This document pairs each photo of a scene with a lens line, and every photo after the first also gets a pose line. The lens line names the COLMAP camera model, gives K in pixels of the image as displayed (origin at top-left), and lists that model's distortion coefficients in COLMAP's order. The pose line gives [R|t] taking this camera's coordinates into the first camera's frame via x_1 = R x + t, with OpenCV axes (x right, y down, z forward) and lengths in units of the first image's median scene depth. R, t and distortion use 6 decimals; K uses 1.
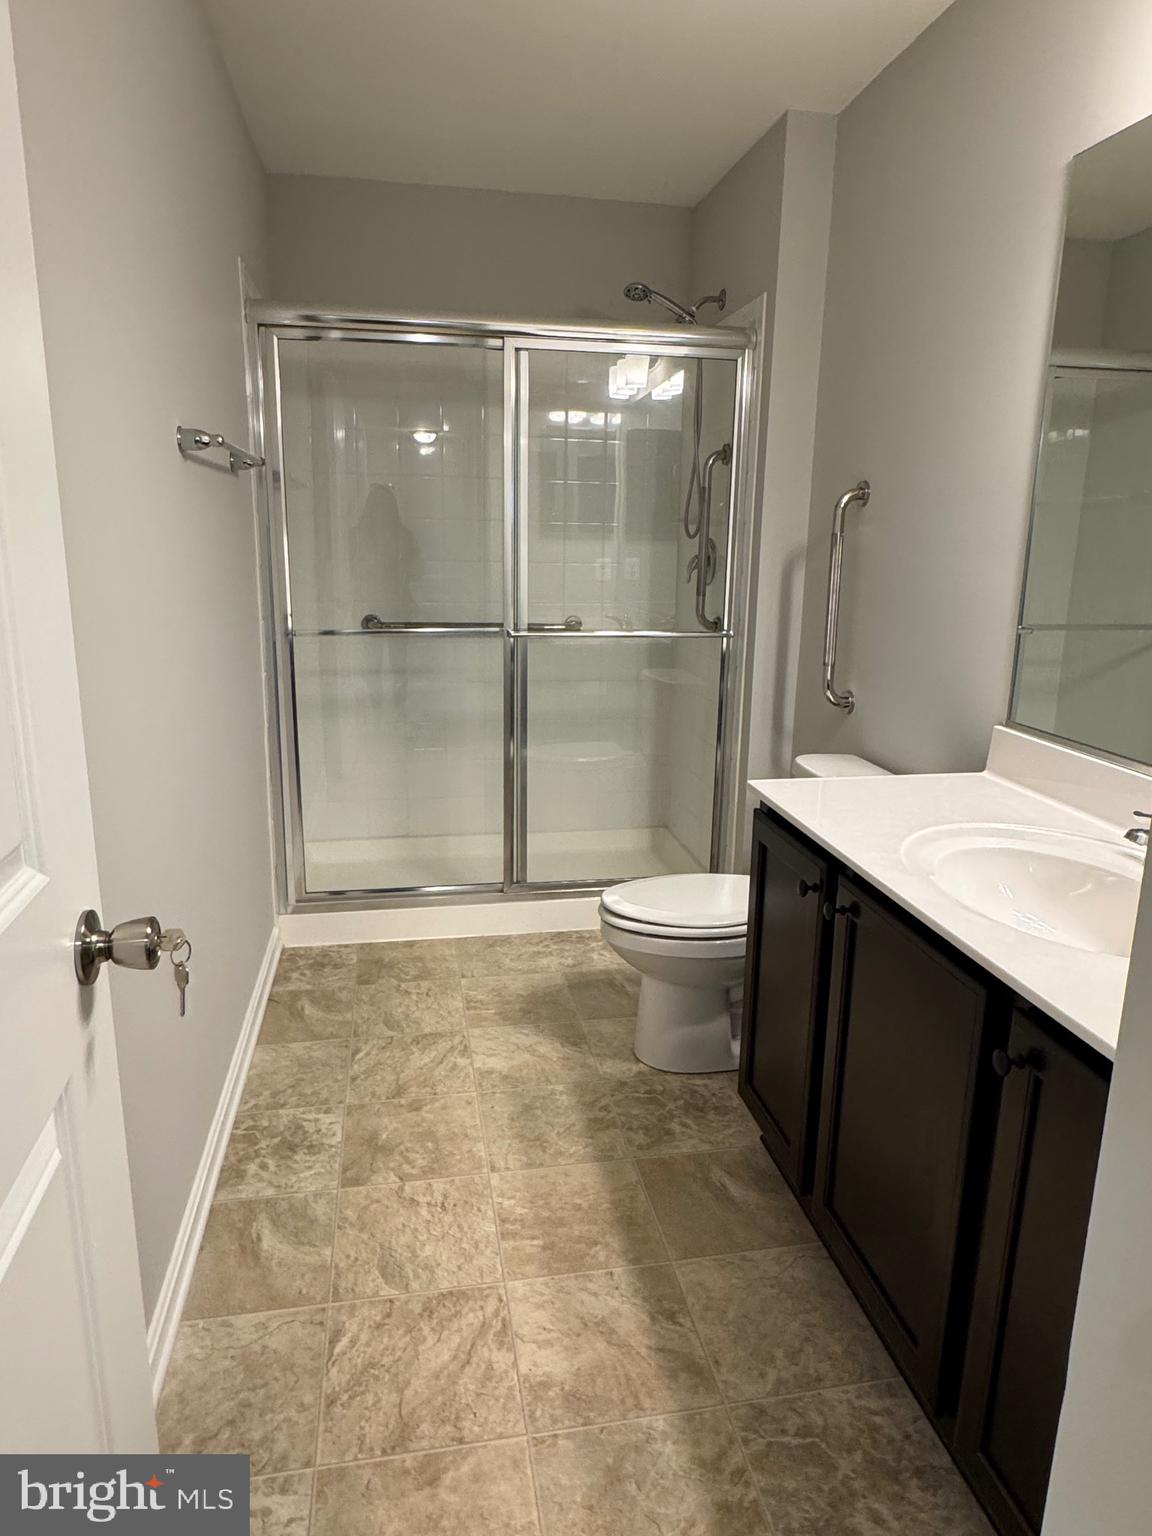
lens RADIAL K [[986.9, 0, 576.0], [0, 986.9, 768.0], [0, 0, 1]] dist [0.001013, 0.002670]
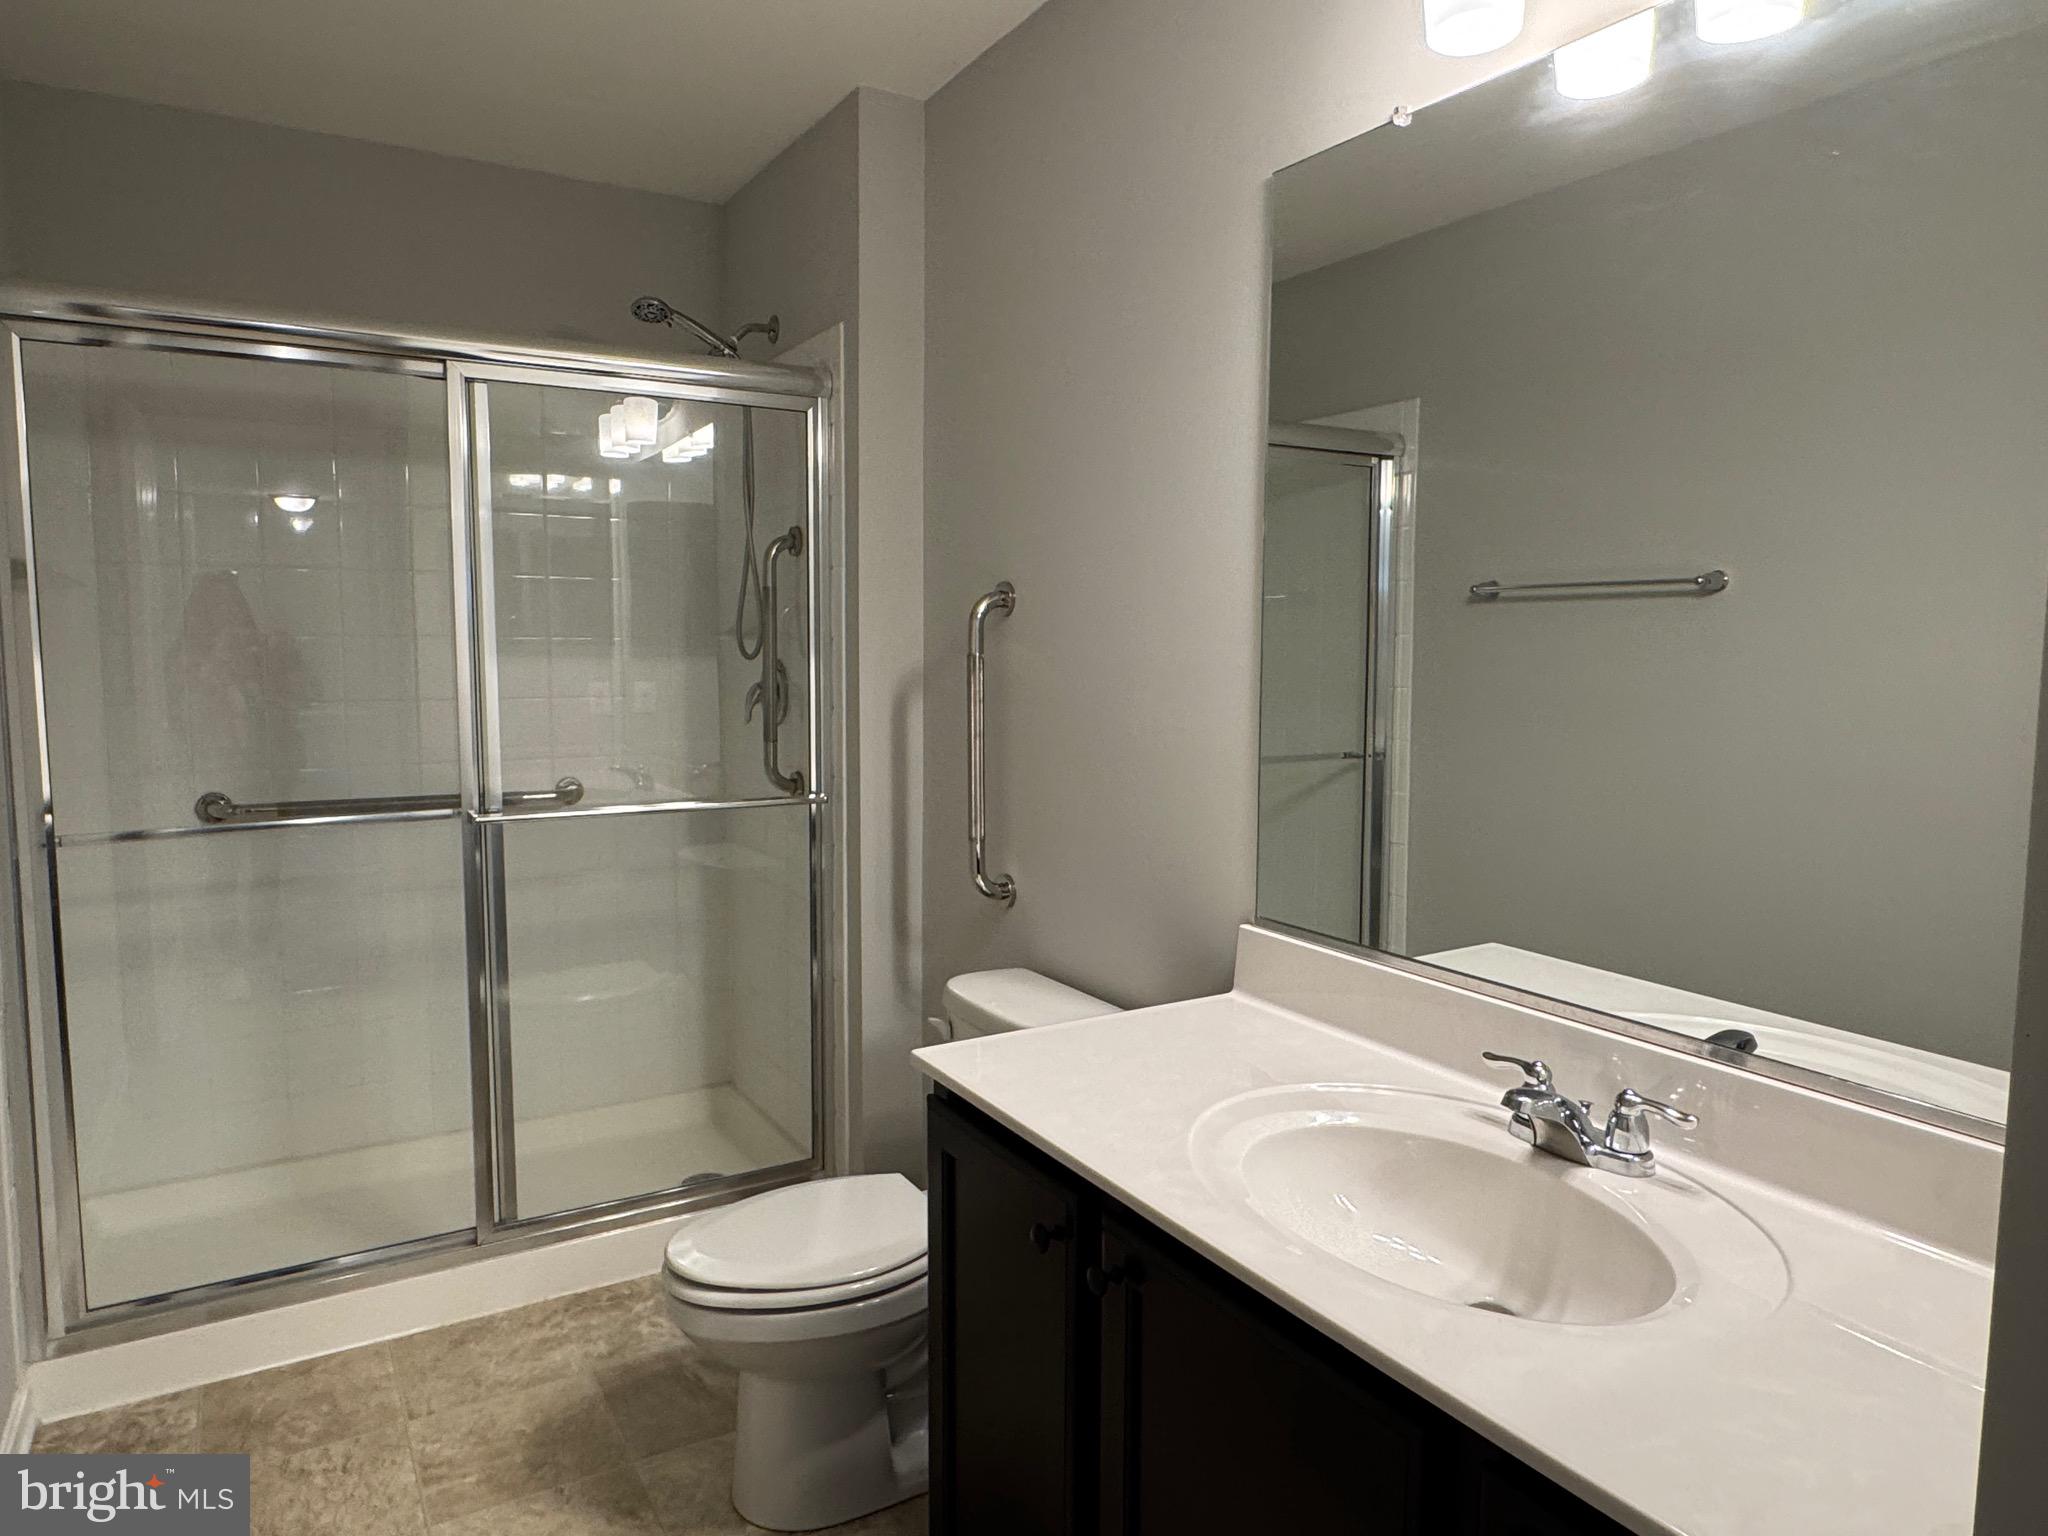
lens RADIAL K [[1315.9, 0, 1015.2], [0, 1315.9, 765.9], [0, 0, 1]] dist [0.001013, 0.002670]
pose [[0.938431, -0.045658, 0.342437, -0.028431], [0.090429, 0.989132, -0.115934, -0.040674], [-0.333422, 0.139762, 0.932361, 0.108826]]
